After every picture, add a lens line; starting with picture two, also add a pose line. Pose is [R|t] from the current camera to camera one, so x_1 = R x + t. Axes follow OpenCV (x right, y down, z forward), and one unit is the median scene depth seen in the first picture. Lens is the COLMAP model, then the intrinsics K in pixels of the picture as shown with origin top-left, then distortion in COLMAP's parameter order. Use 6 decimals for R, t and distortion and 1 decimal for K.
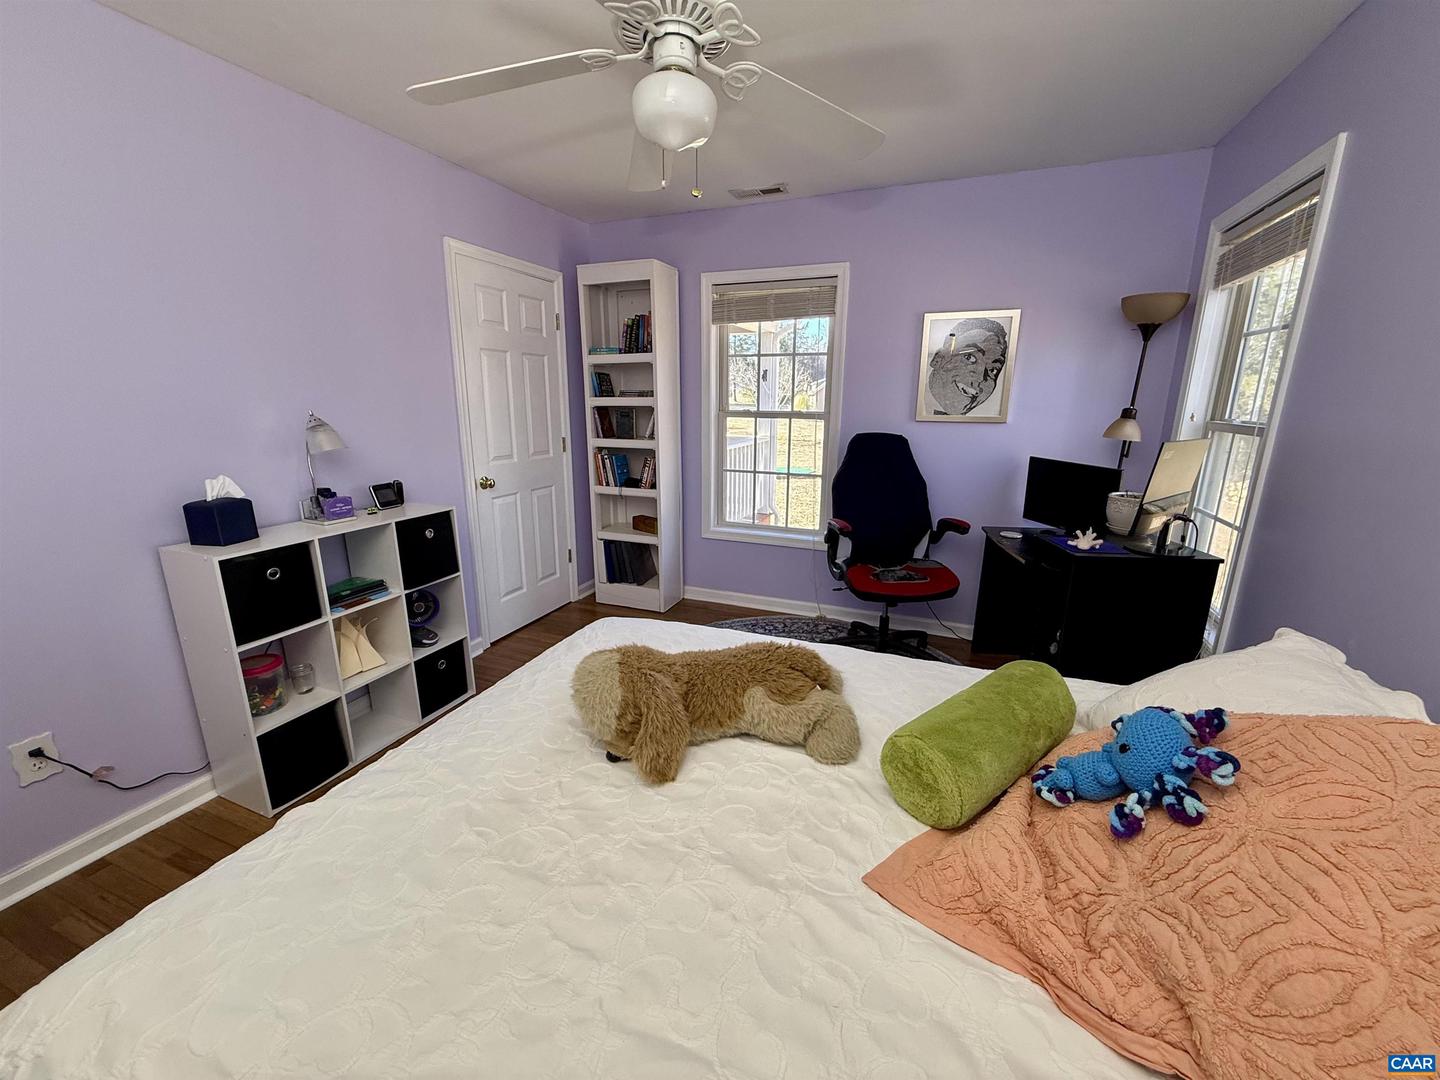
lens RADIAL K [[572.5, 0, 717.1], [0, 572.5, 541.7], [0, 0, 1]] dist [0.000011, 0.000616]
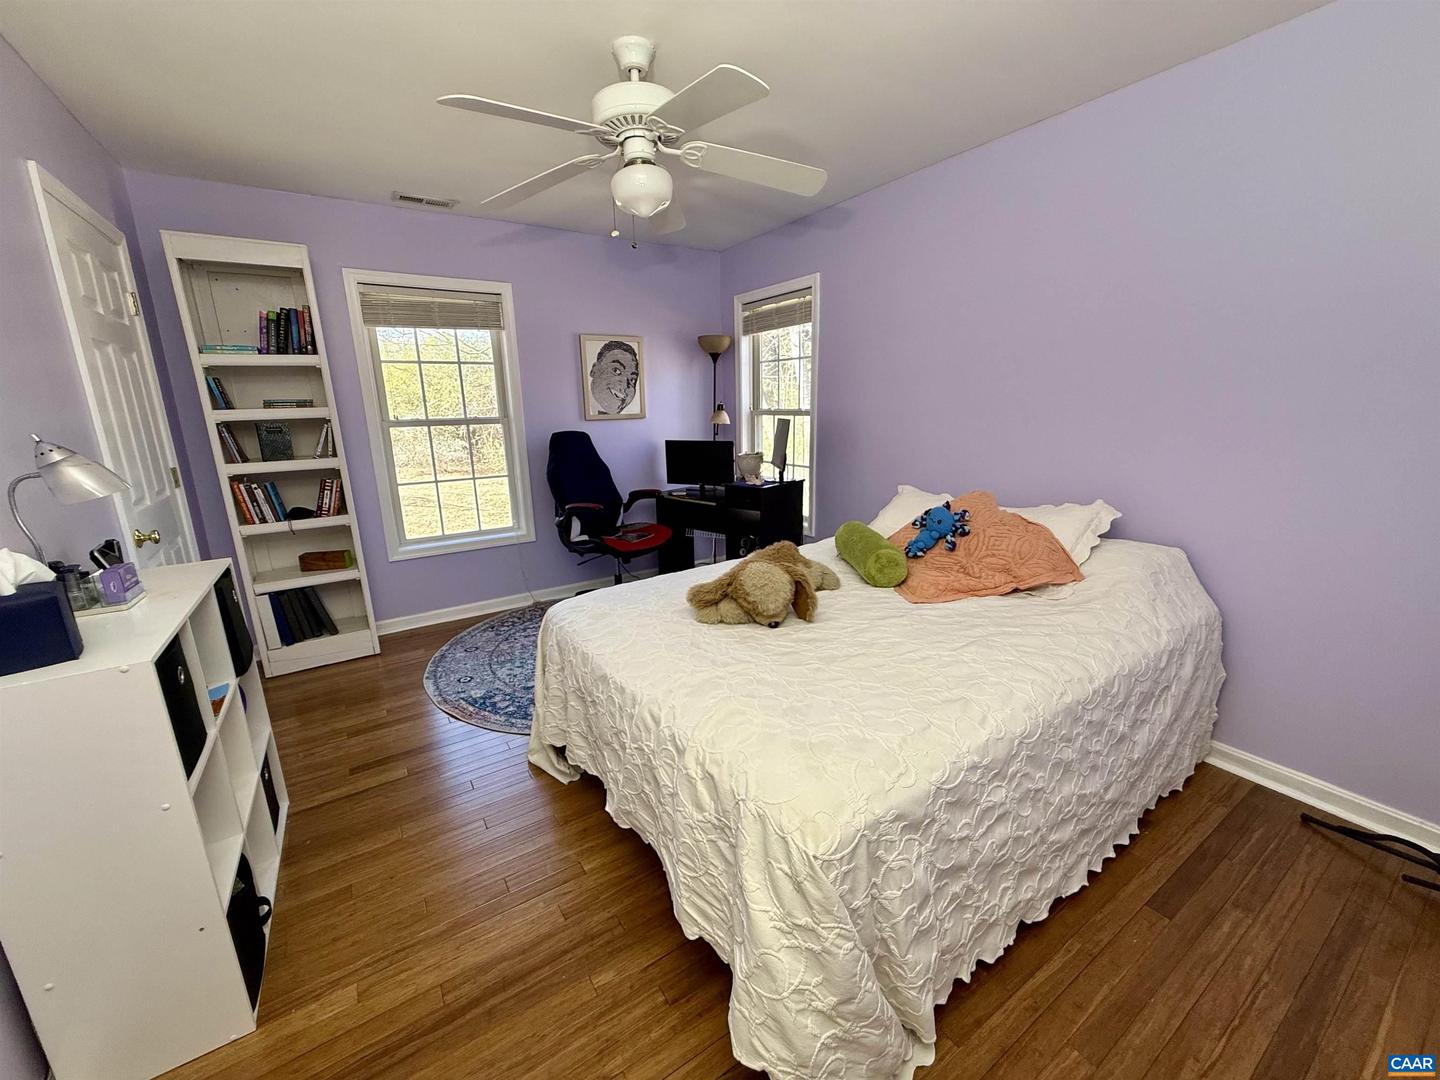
lens RADIAL K [[572.5, 0, 717.1], [0, 572.5, 540.6], [0, 0, 1]] dist [0.000011, 0.000616]
pose [[0.577256, -0.210174, 0.789051, -0.500736], [0.225682, 0.969733, 0.093195, -0.008287], [-0.784757, 0.124277, 0.607217, 0.052658]]
